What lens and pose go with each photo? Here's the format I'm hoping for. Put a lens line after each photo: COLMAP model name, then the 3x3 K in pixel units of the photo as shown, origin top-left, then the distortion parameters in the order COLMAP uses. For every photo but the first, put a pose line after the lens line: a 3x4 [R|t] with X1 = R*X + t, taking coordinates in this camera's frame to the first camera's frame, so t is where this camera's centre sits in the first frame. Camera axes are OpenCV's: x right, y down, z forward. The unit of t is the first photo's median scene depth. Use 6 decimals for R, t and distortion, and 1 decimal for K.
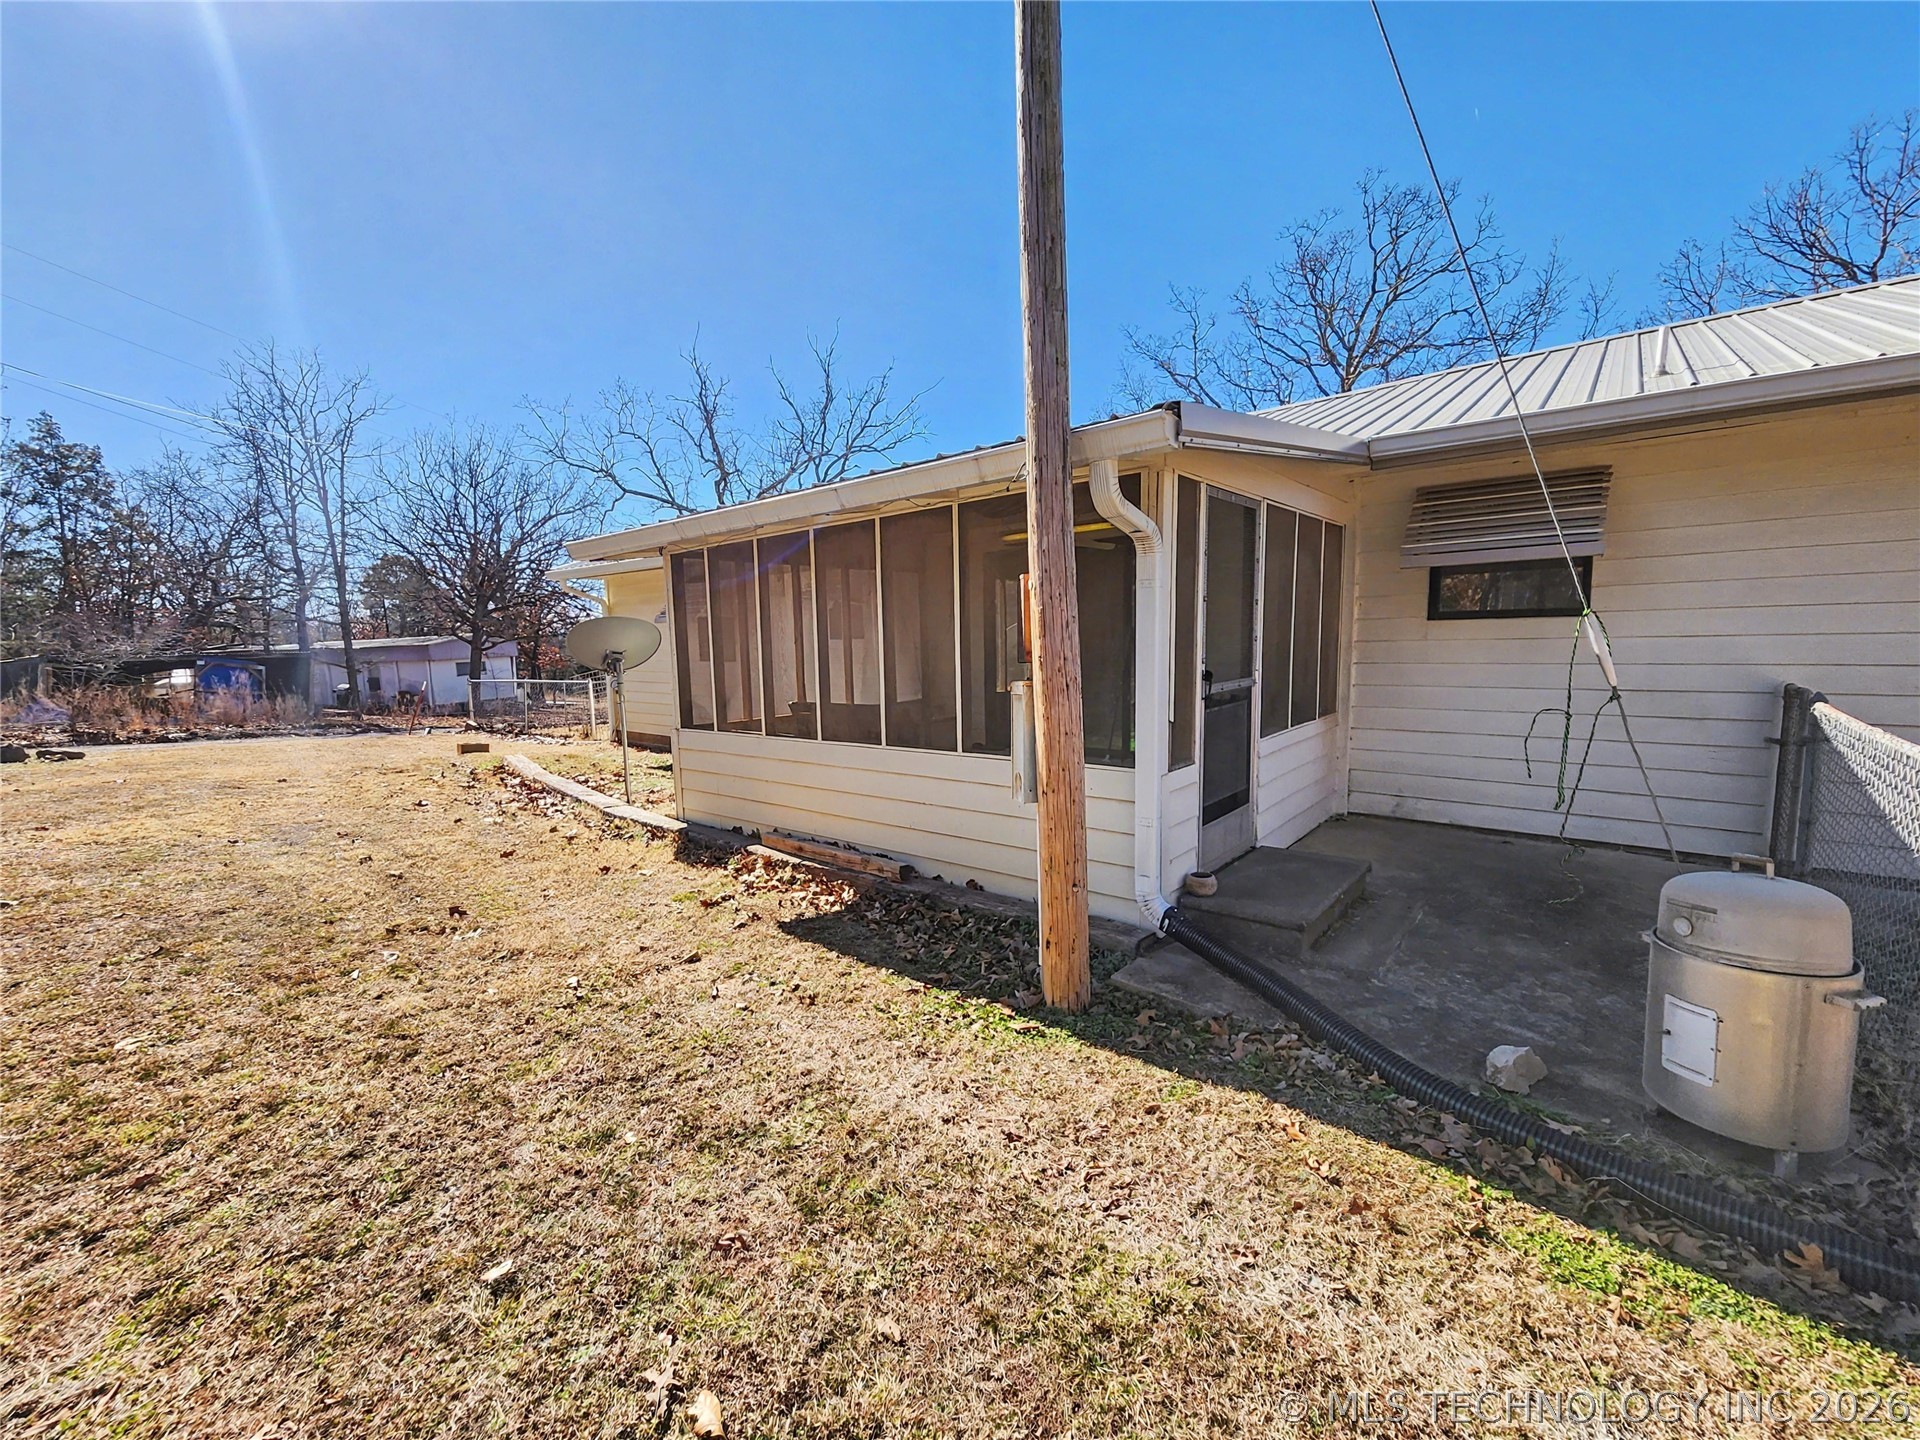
lens RADIAL K [[777.3, 0, 951.9], [0, 777.3, 727.0], [0, 0, 1]] dist [0.007371, -0.006048]
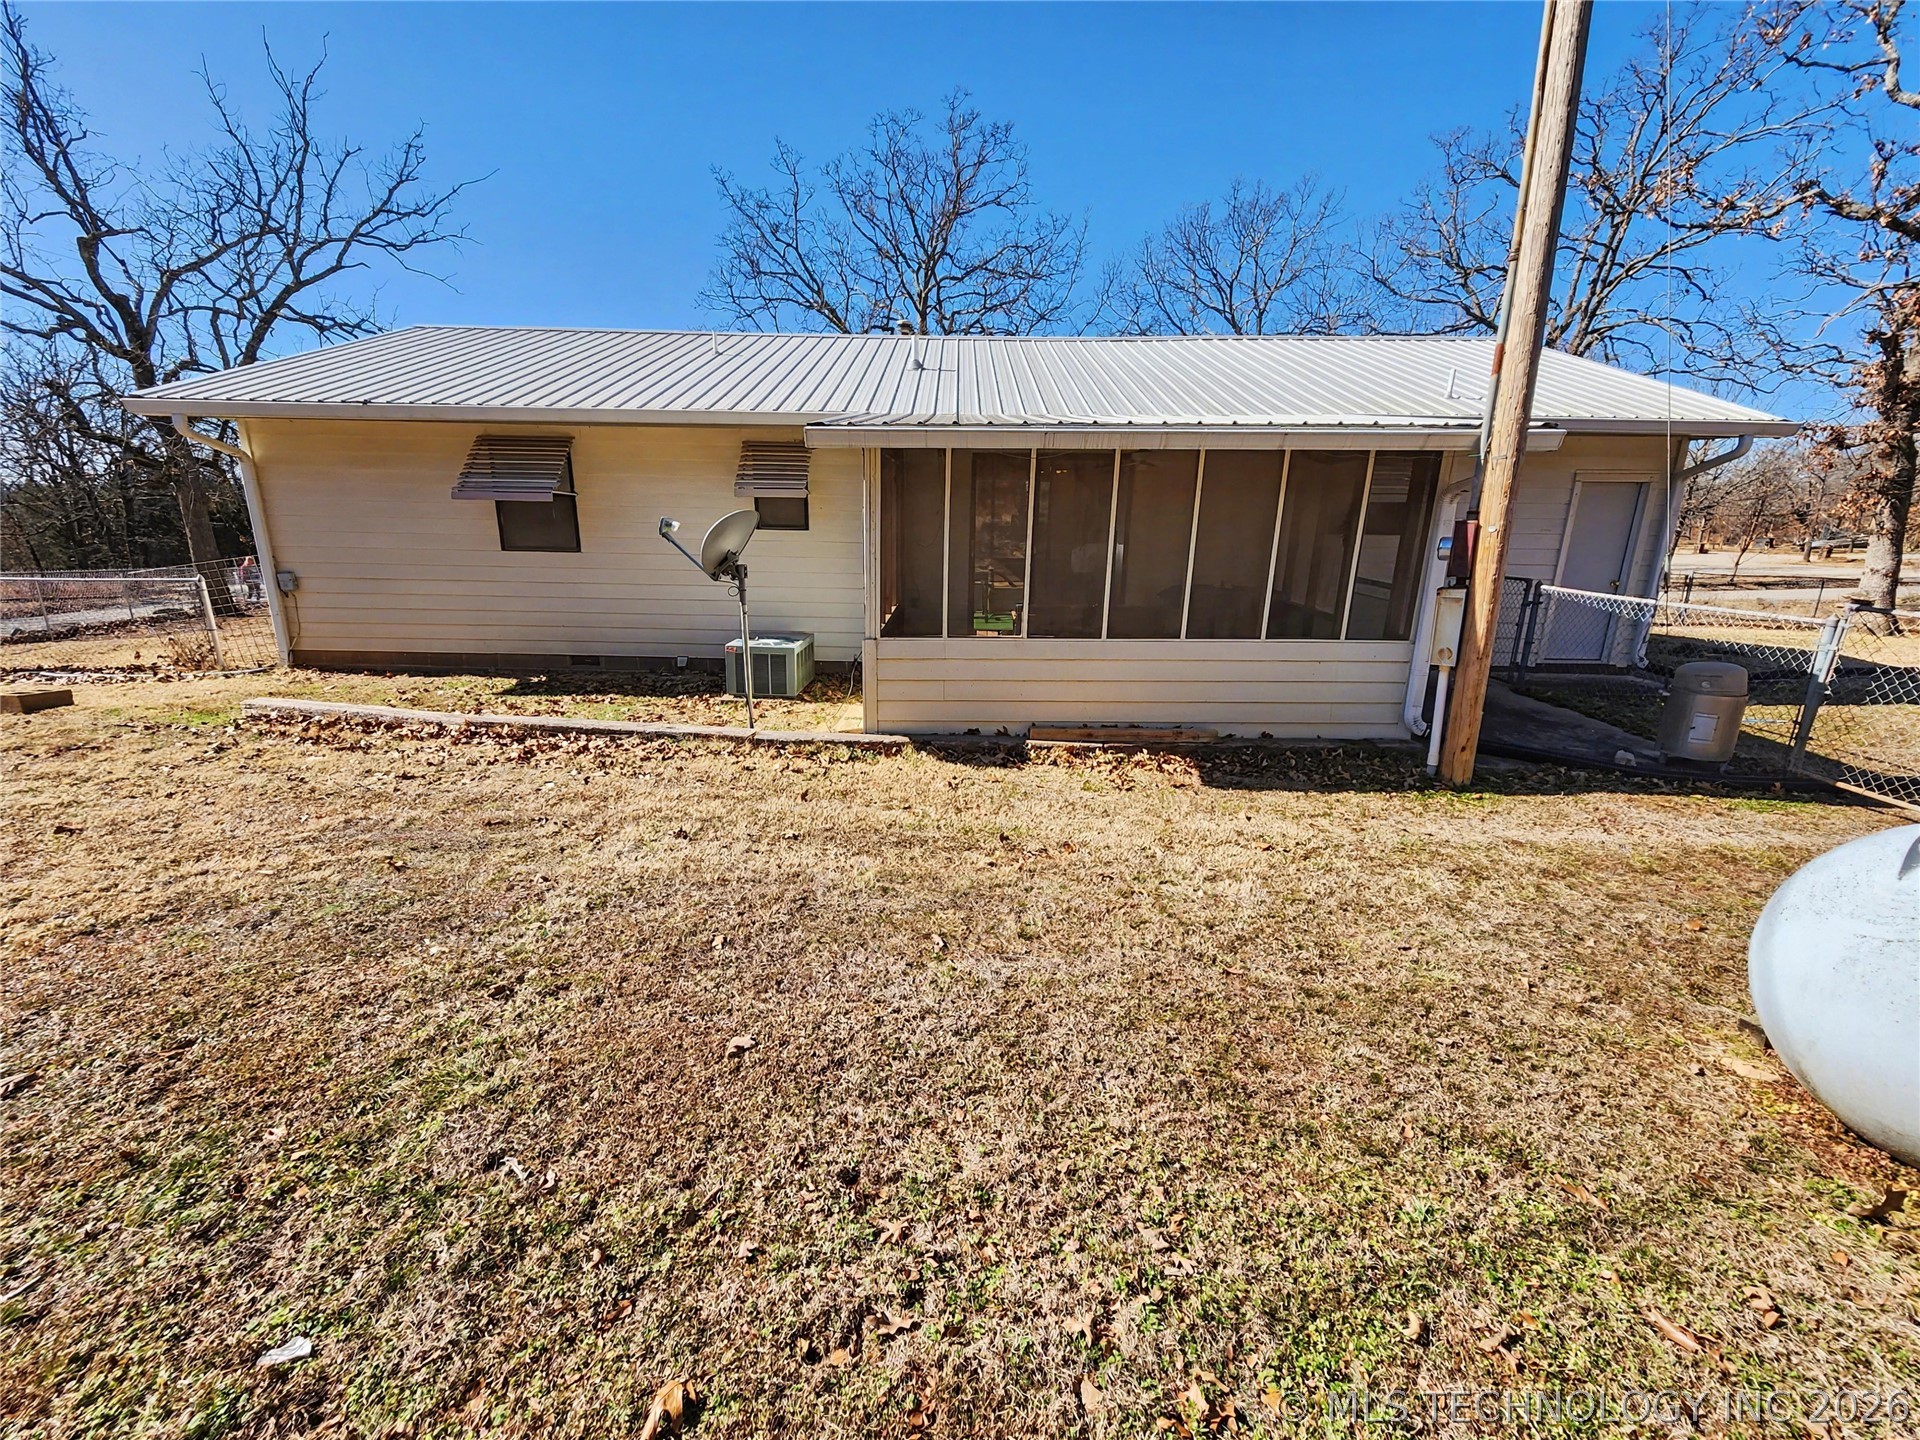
lens RADIAL K [[780.0, 0, 945.0], [0, 780.0, 723.9], [0, 0, 1]] dist [-0.000047, 0.000397]
pose [[0.772804, -0.139913, 0.619030, -1.165210], [0.042311, 0.984585, 0.169714, -0.069411], [-0.633233, -0.104964, 0.766811, 0.281245]]
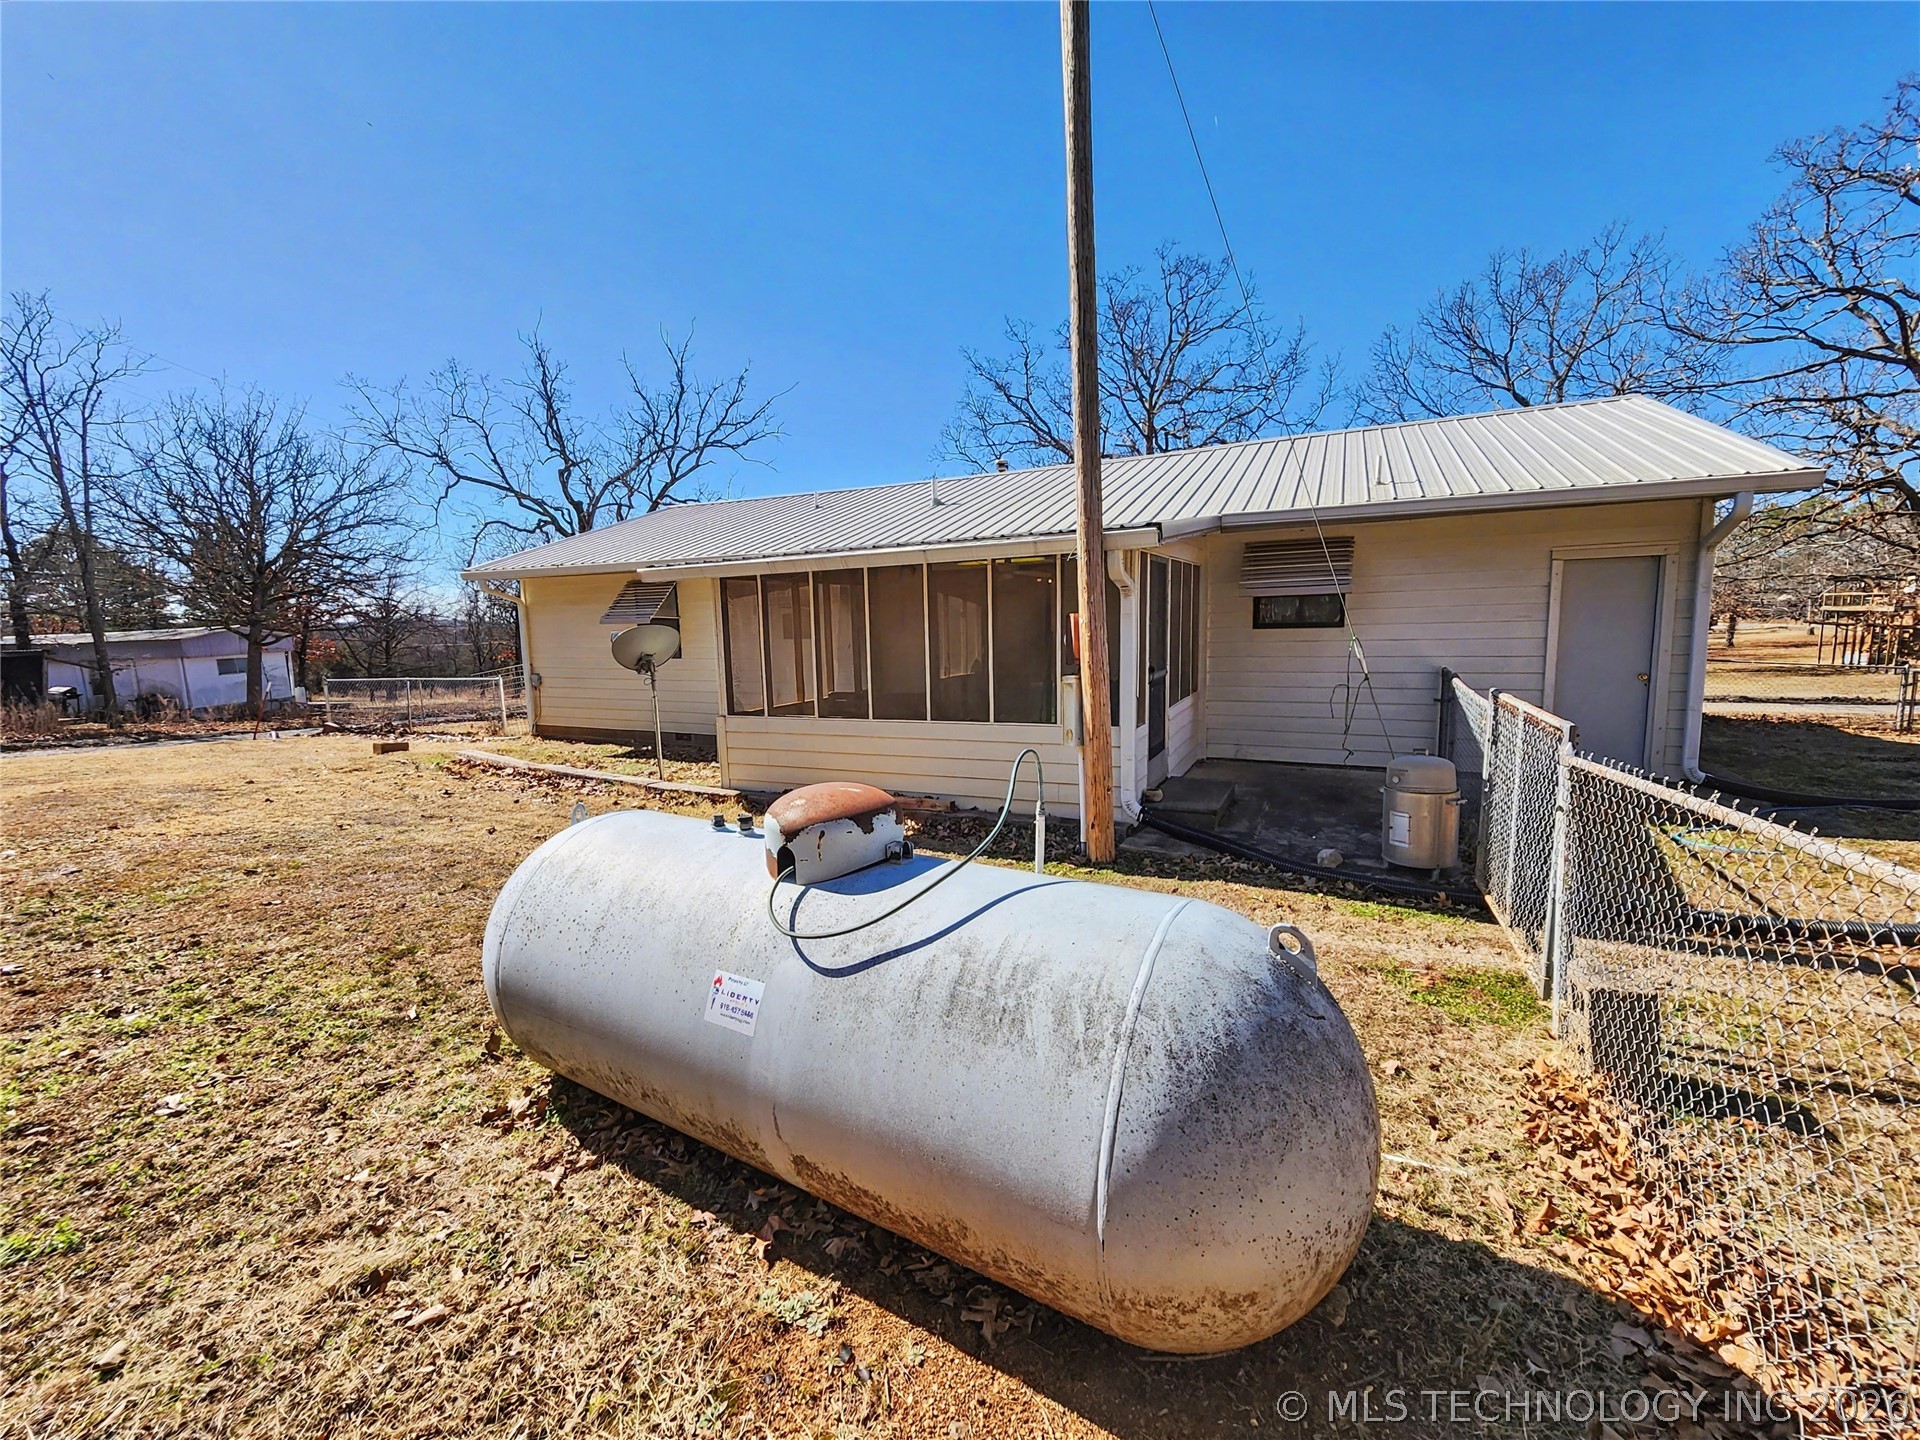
lens RADIAL K [[785.4, 0, 957.5], [0, 785.4, 721.1], [0, 0, 1]] dist [-0.000740, -0.000076]
pose [[0.969526, -0.032990, 0.242756, -0.387346], [0.031001, 0.999447, 0.012008, 0.009389], [-0.243018, -0.004116, 0.970013, -0.414324]]
